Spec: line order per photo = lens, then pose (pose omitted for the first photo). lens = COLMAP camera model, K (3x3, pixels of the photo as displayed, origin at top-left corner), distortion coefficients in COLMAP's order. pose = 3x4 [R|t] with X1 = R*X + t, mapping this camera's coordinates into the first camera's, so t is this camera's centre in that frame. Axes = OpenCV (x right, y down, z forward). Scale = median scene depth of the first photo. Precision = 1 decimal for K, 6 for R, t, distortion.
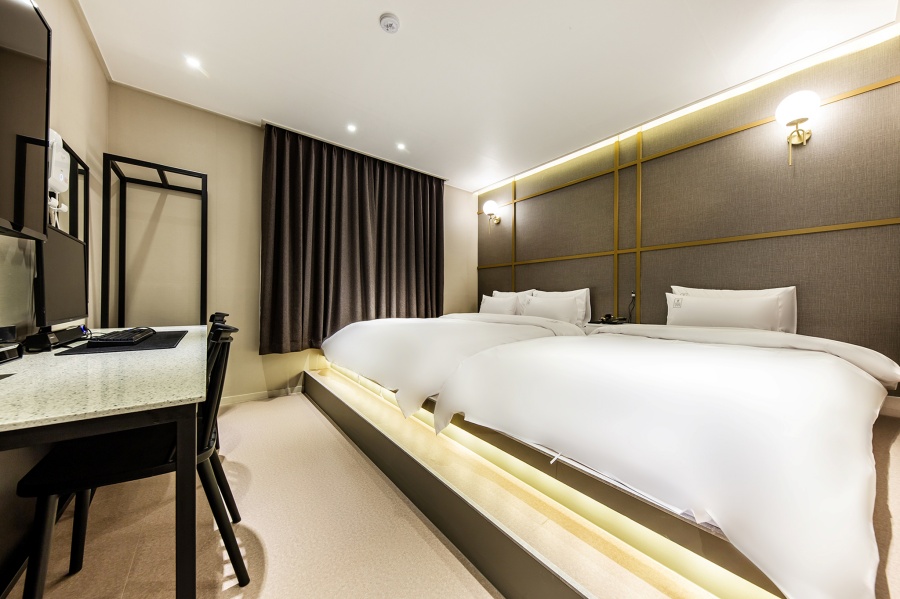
lens RADIAL K [[301.6, 0, 449.7], [0, 301.6, 303.3], [0, 0, 1]] dist [-0.000264, -0.000093]
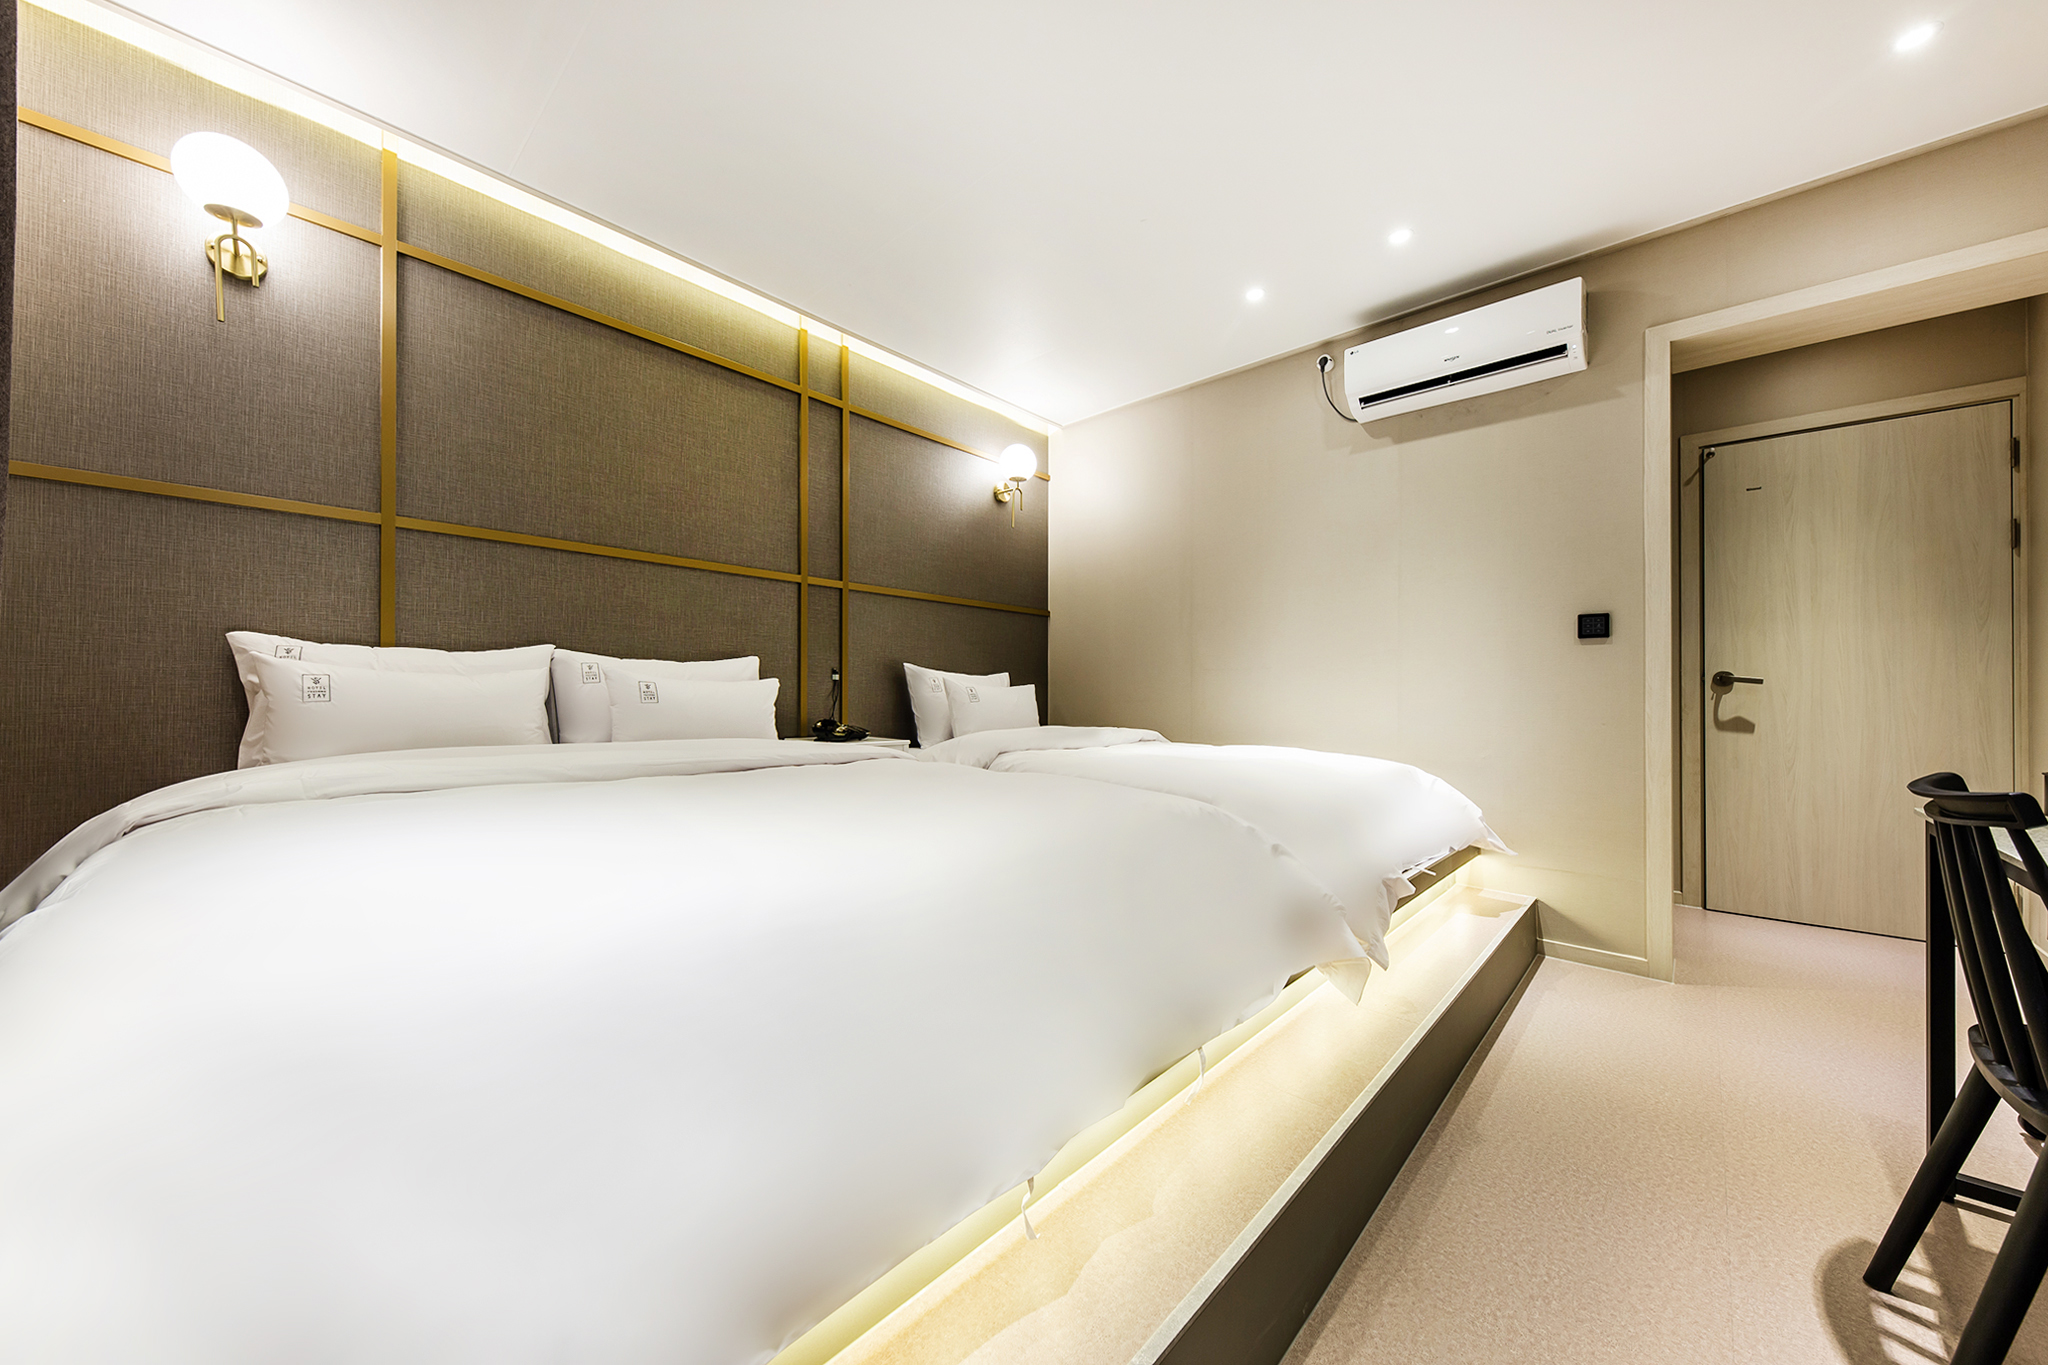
lens RADIAL K [[686.3, 0, 1023.3], [0, 686.3, 691.2], [0, 0, 1]] dist [-0.000264, -0.000093]
pose [[-0.139071, -0.023560, 0.990002, -0.513529], [-0.022157, 0.999541, 0.020675, -0.032591], [-0.990035, -0.019060, -0.139529, 0.825597]]
